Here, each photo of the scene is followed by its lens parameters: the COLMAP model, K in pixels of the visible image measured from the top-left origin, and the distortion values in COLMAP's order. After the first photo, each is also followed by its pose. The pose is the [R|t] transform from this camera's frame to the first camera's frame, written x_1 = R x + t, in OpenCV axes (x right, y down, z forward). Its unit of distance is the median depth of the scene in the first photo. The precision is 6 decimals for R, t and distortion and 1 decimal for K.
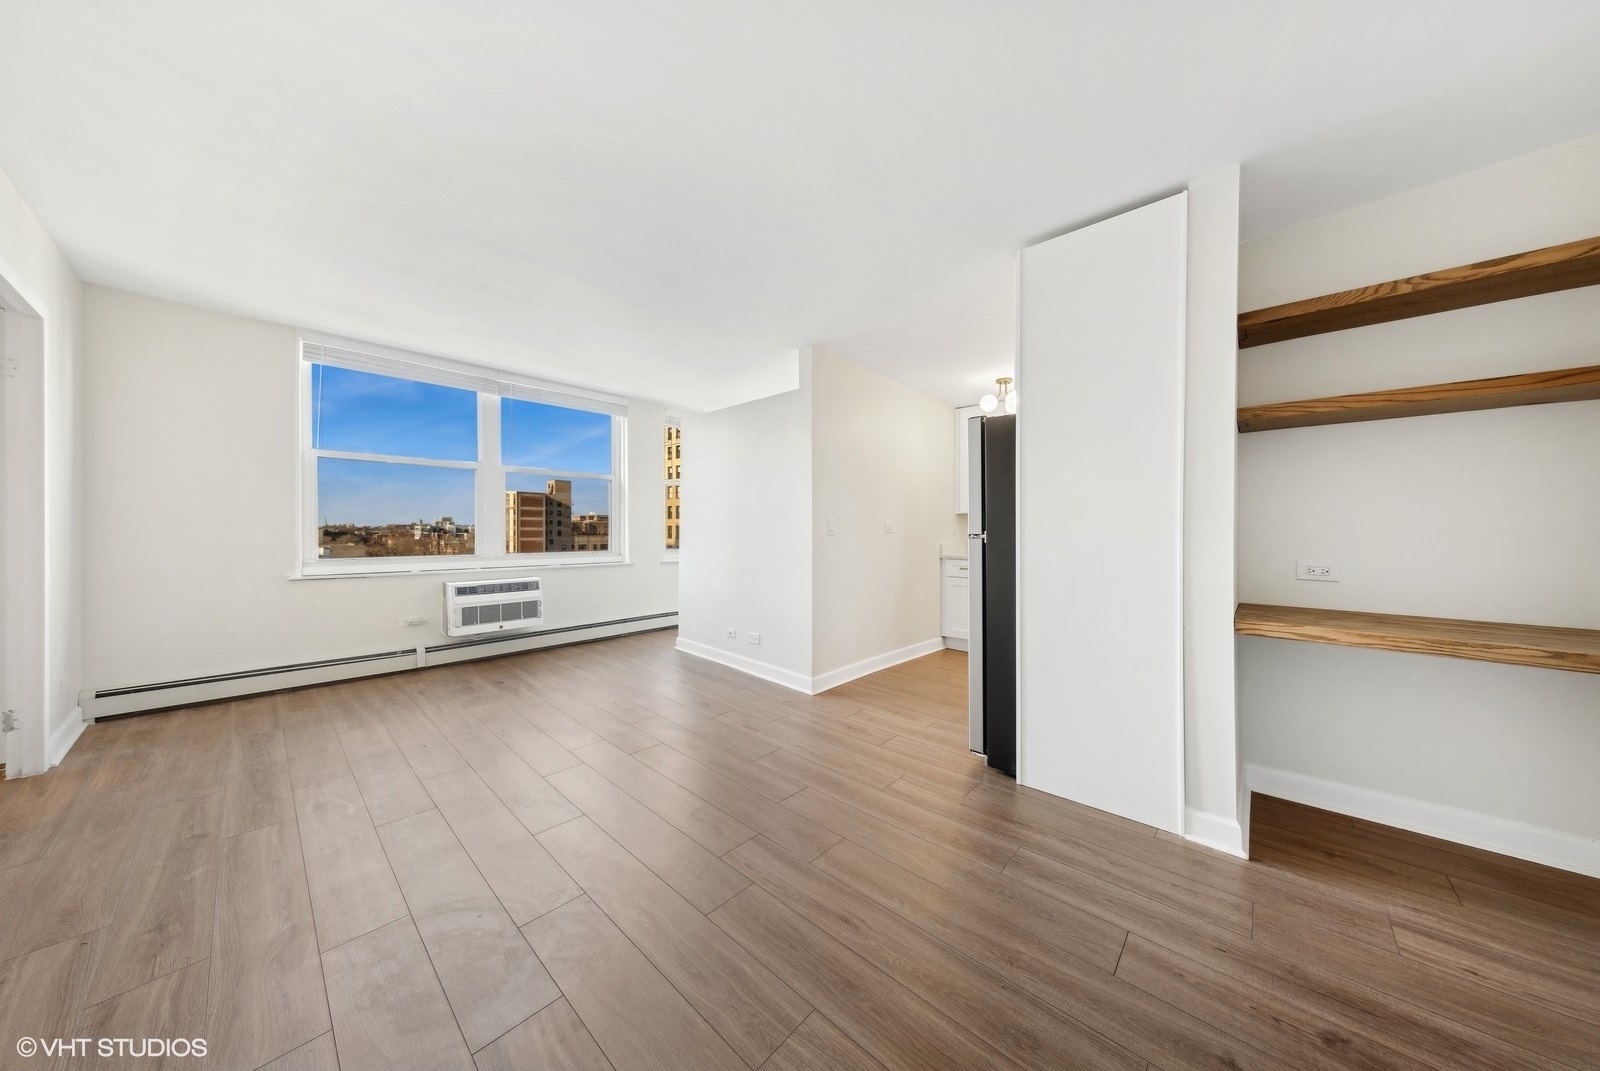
lens RADIAL K [[507.8, 0, 796.6], [0, 507.8, 530.2], [0, 0, 1]] dist [-0.000420, -0.000094]
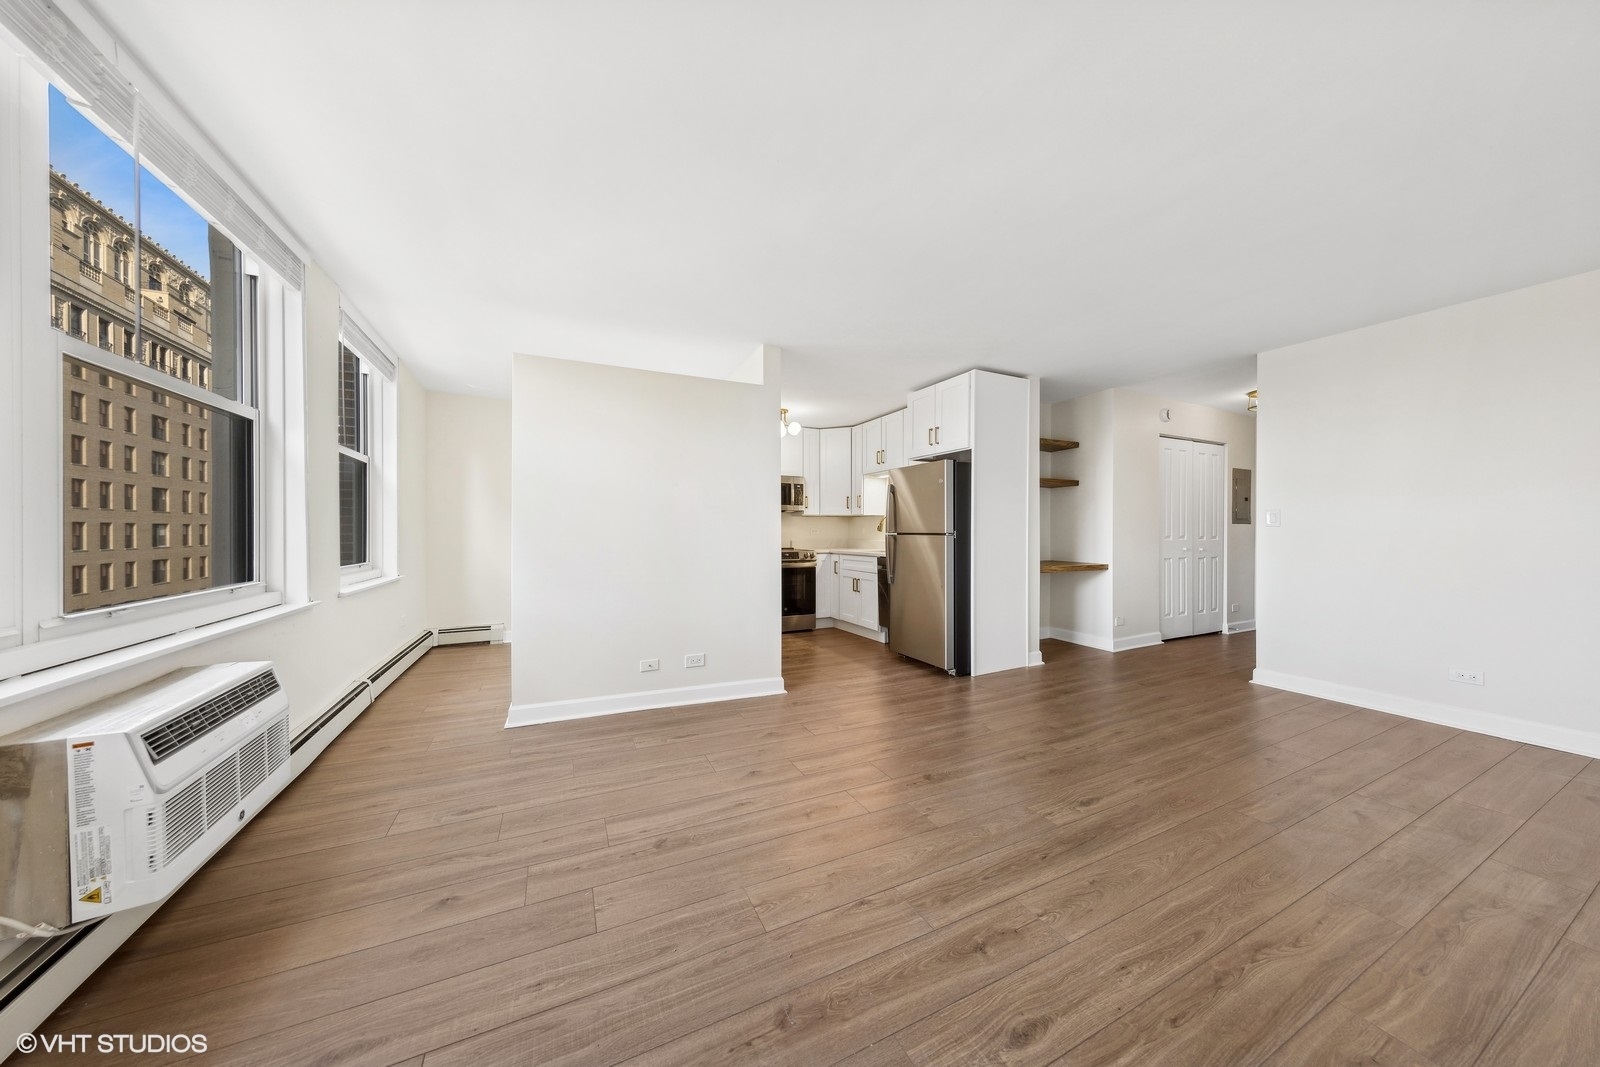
lens RADIAL K [[507.8, 0, 796.6], [0, 507.8, 528.2], [0, 0, 1]] dist [-0.000420, -0.000094]
pose [[0.372013, -0.005657, 0.928210, -1.769049], [0.000730, 0.999983, 0.005802, -0.025687], [-0.928227, -0.001481, 0.372010, 1.164854]]
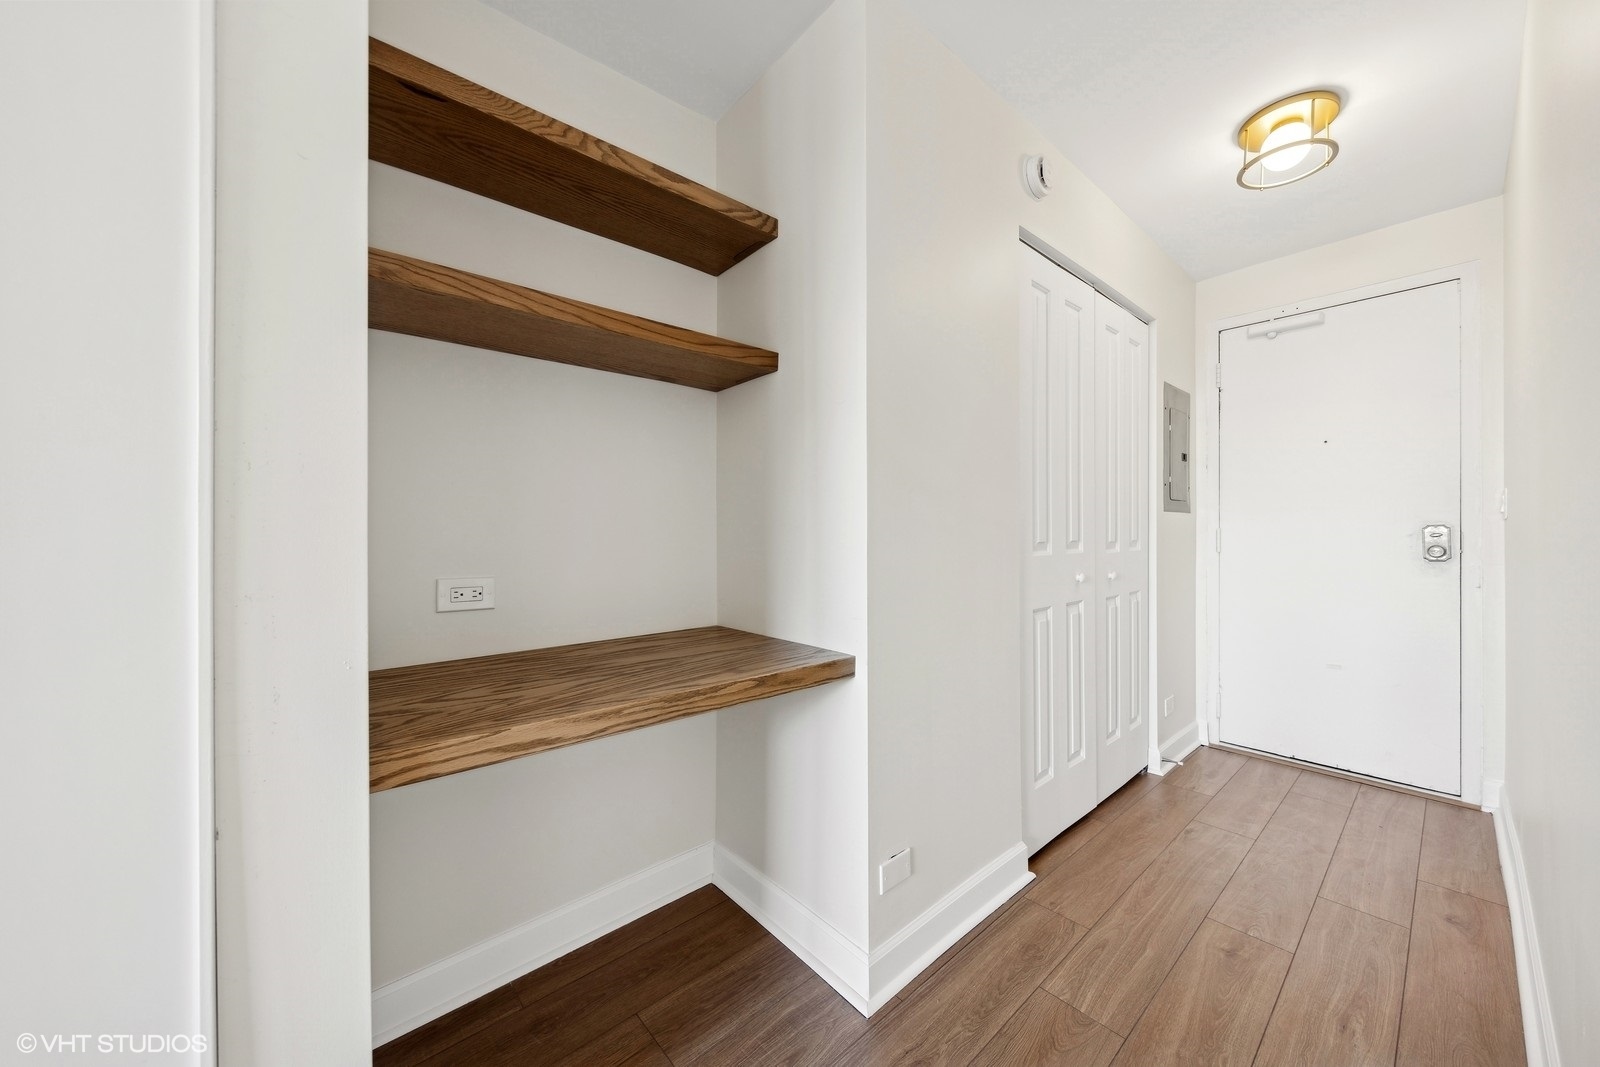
lens RADIAL K [[571.6, 0, 800.0], [0, 571.6, 533.5], [0, 0, 1]] dist [-0.000395, -0.000089]
pose [[0.111568, -0.006531, 0.993735, 0.479176], [0.006025, 0.999964, 0.005896, 0.009845], [-0.993739, 0.005329, 0.111603, 0.635549]]
